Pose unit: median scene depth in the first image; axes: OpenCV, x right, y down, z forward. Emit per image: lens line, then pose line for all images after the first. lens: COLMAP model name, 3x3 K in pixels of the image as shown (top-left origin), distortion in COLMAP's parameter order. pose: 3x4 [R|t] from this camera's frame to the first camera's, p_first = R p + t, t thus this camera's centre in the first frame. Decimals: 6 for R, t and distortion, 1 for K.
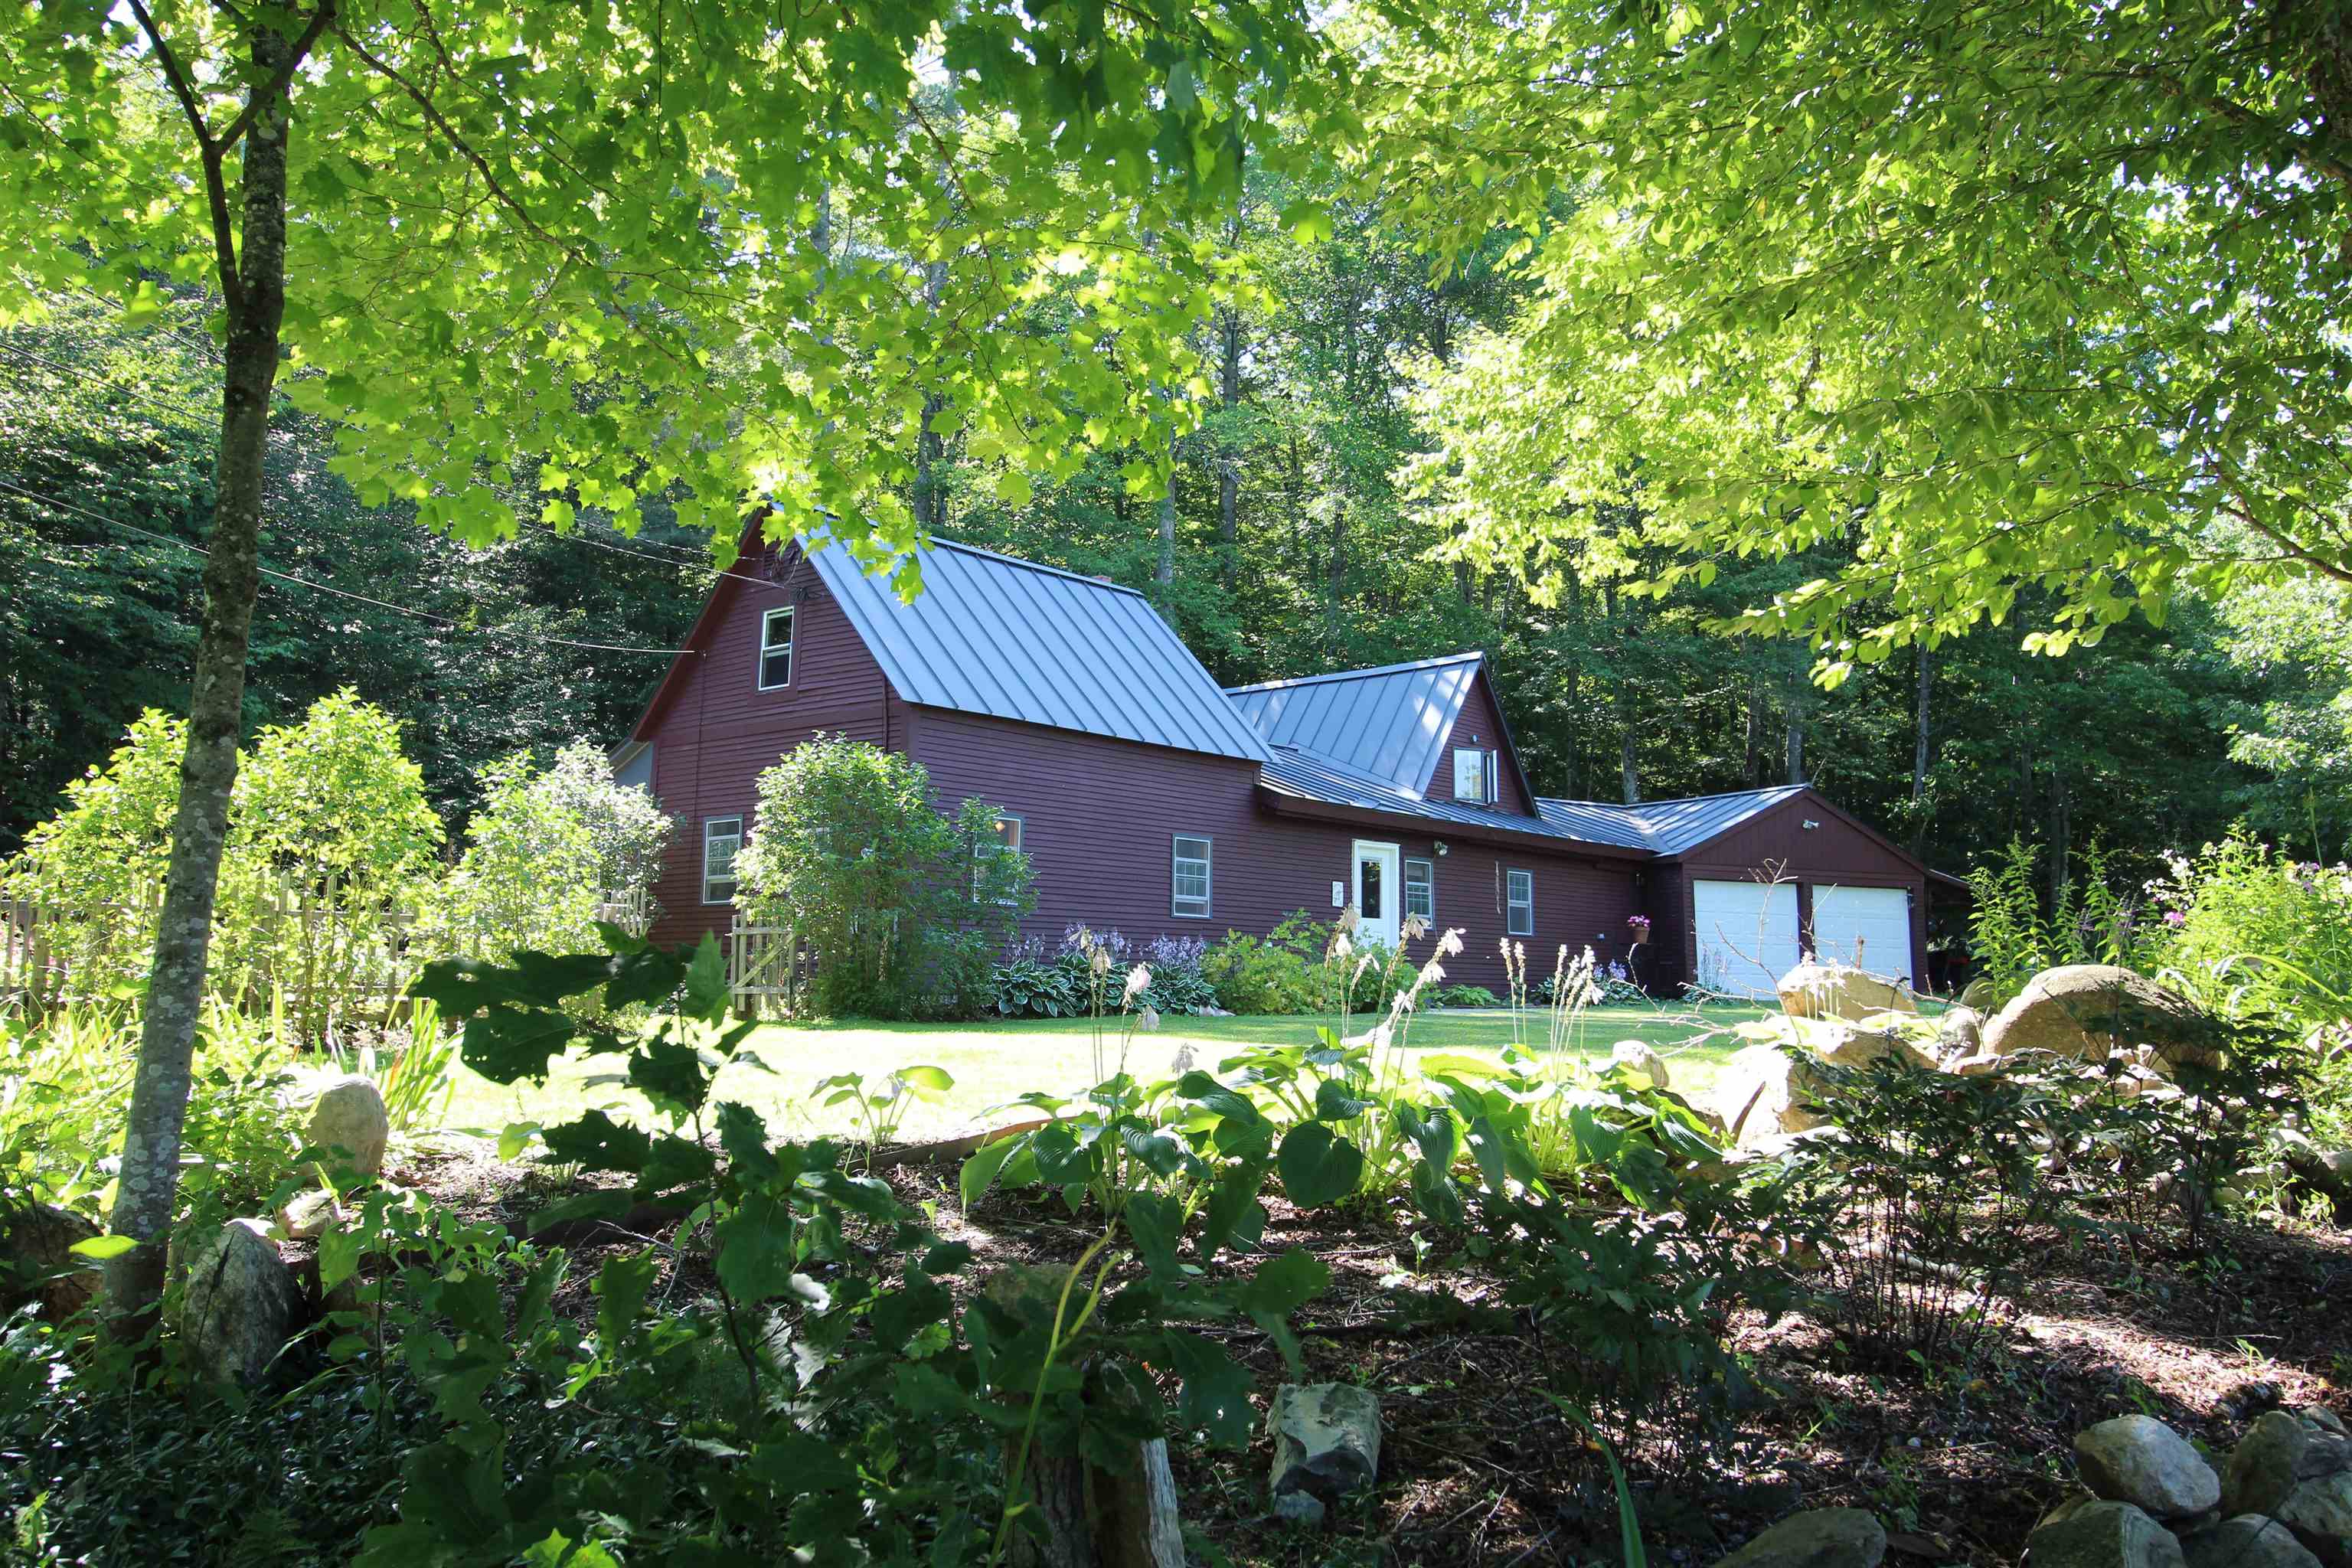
lens RADIAL K [[1480.1, 0, 1176.0], [0, 1480.1, 784.0], [0, 0, 1]] dist [0.006577, 0.000182]
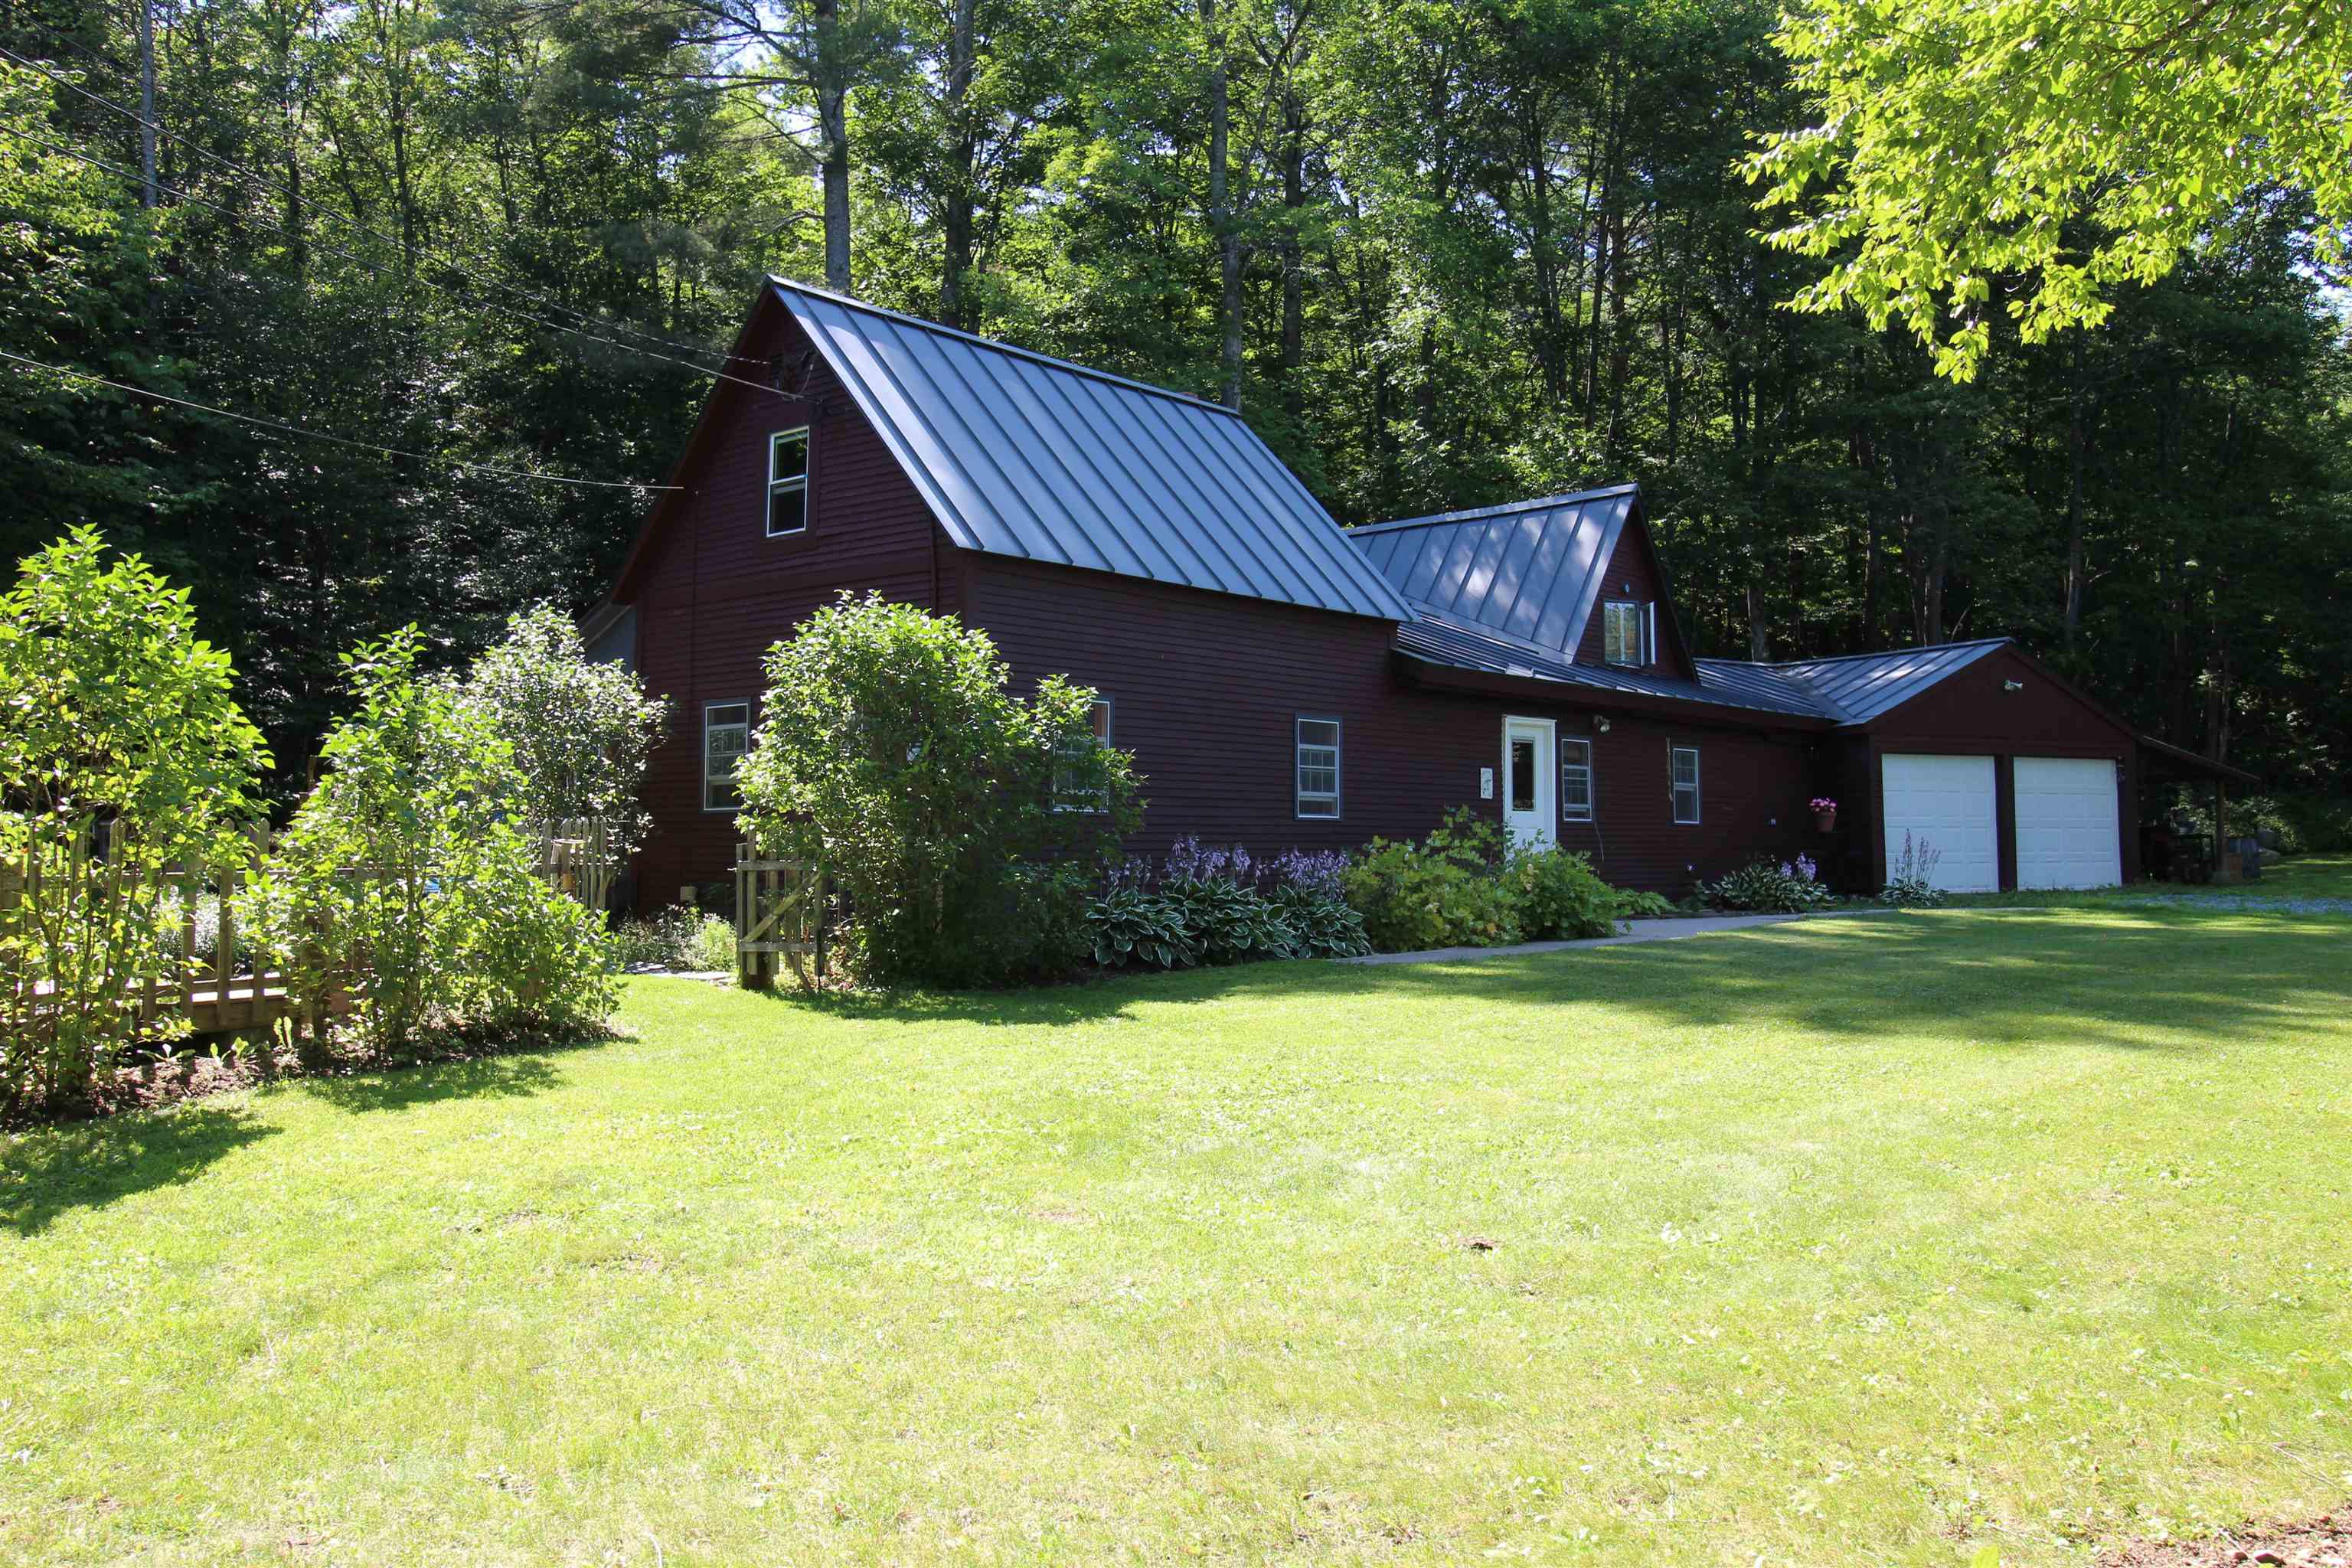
lens RADIAL K [[1480.1, 0, 1176.0], [0, 1480.1, 784.0], [0, 0, 1]] dist [0.006577, 0.000182]
pose [[0.999785, -0.009780, -0.018290, -0.059465], [0.011527, 0.995120, 0.097994, -0.008741], [0.017242, -0.098184, 0.995019, 0.241884]]
